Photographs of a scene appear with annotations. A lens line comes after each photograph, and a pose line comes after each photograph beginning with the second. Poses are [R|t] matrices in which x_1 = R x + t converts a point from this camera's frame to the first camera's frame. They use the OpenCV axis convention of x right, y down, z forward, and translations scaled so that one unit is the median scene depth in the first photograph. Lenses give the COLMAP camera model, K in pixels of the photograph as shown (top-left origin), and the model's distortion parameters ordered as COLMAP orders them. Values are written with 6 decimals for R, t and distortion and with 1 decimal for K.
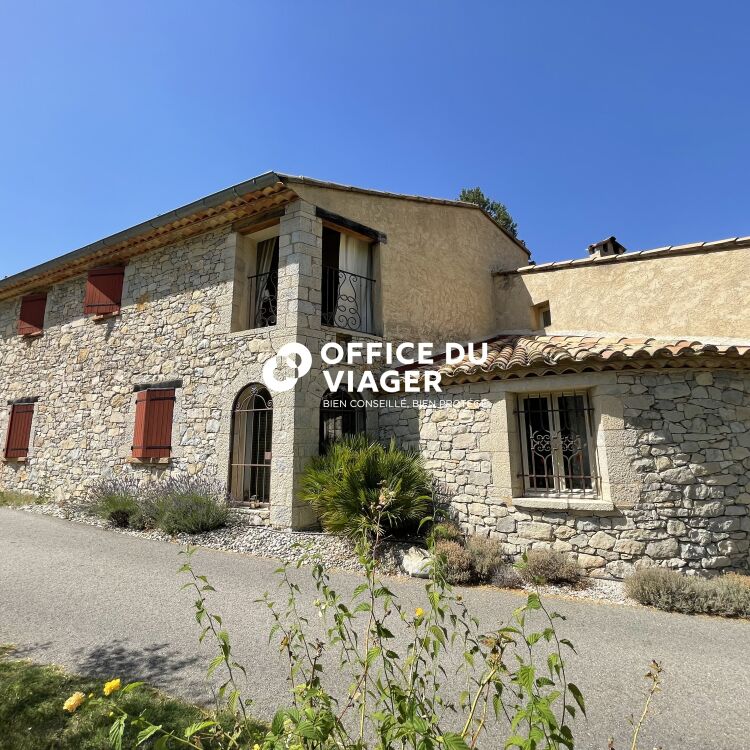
lens RADIAL K [[406.2, 0, 375.1], [0, 406.2, 374.2], [0, 0, 1]] dist [-0.007867, 0.003883]
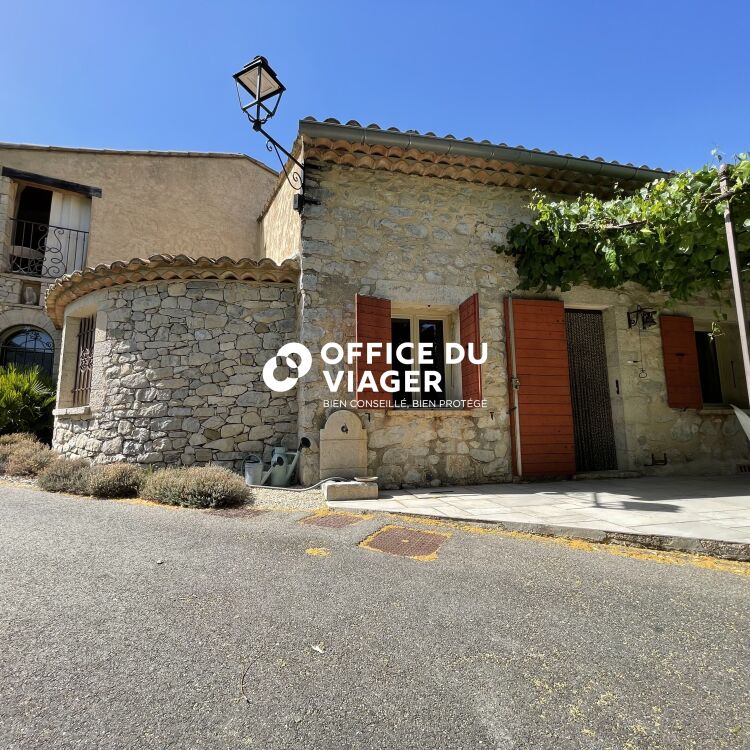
lens RADIAL K [[406.2, 0, 377.5], [0, 406.2, 374.4], [0, 0, 1]] dist [-0.007867, 0.003883]
pose [[0.987603, -0.024026, -0.155125, 1.539984], [0.031906, 0.998313, 0.048512, 0.202092], [0.153697, -0.052860, 0.986703, 0.042597]]
